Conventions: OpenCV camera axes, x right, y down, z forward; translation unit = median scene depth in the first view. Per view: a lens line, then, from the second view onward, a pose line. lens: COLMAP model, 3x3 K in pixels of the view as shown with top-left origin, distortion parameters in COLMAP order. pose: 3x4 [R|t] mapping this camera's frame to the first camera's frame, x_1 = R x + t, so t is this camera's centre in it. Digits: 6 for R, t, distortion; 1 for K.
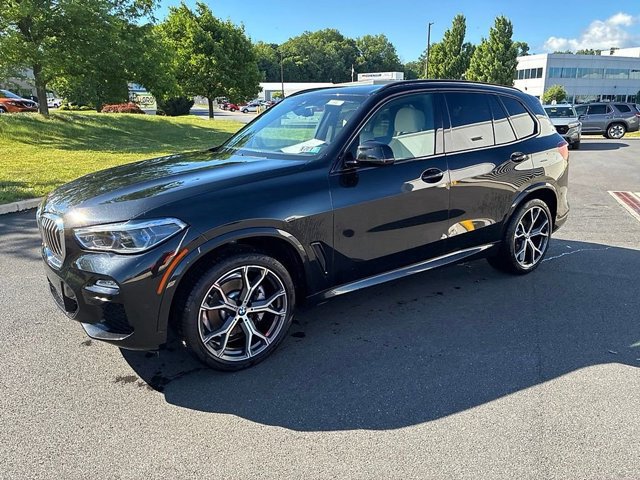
lens RADIAL K [[478.6, 0, 321.0], [0, 478.6, 238.2], [0, 0, 1]] dist [0.029851, -0.043703]
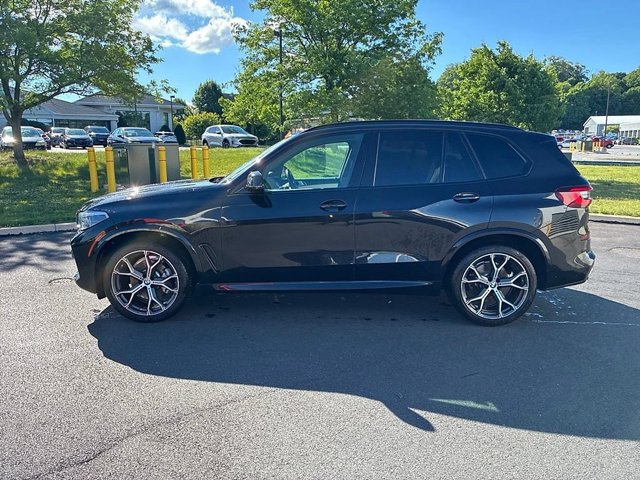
lens RADIAL K [[478.6, 0, 320.1], [0, 478.6, 238.6], [0, 0, 1]] dist [0.029851, -0.043703]
pose [[0.806359, 0.119375, -0.579253, 0.123386], [-0.159212, 0.987076, -0.018214, -0.003959], [0.569593, 0.106911, 0.814944, 0.010698]]
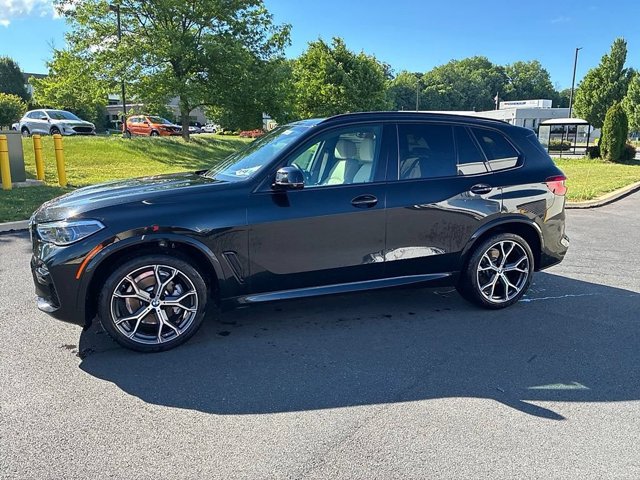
lens RADIAL K [[478.6, 0, 321.3], [0, 478.6, 239.2], [0, 0, 1]] dist [0.029851, -0.043703]
pose [[0.960246, 0.073973, -0.269176, 0.061385], [-0.087776, 0.995353, -0.039592, 0.000544], [0.264996, 0.061645, 0.962277, -0.005932]]
